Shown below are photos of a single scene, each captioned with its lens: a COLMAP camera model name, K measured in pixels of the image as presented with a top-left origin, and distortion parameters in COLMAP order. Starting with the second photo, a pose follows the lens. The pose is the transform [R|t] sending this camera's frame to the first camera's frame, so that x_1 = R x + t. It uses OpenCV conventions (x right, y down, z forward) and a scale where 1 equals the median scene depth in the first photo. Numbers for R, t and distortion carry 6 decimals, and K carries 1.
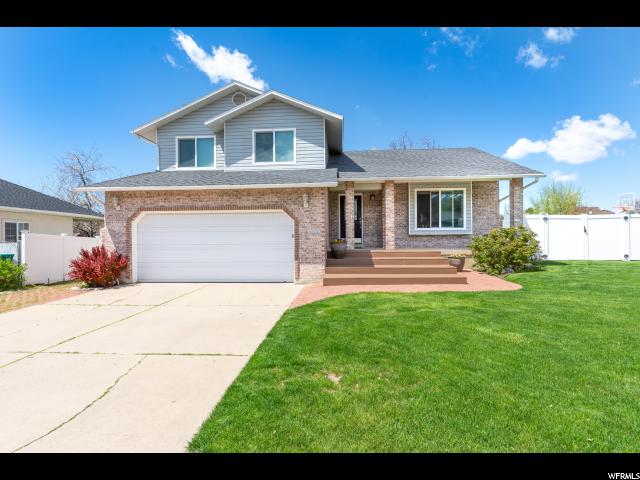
lens RADIAL K [[337.1, 0, 317.1], [0, 337.1, 234.7], [0, 0, 1]] dist [0.002939, -0.013014]
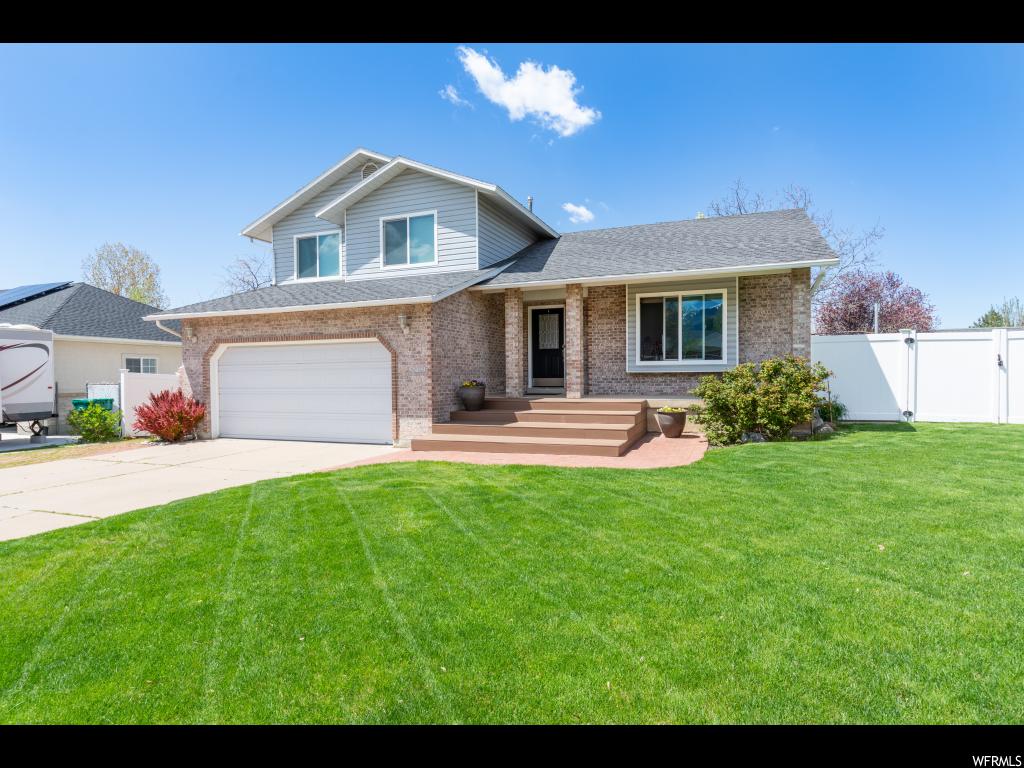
lens RADIAL K [[575.1, 0, 514.4], [0, 575.1, 384.4], [0, 0, 1]] dist [-0.019864, -0.000266]
pose [[0.953900, 0.002882, -0.300110, 0.417714], [0.004942, 0.999667, 0.025310, -0.006194], [0.300083, -0.025626, 0.953569, -0.022308]]
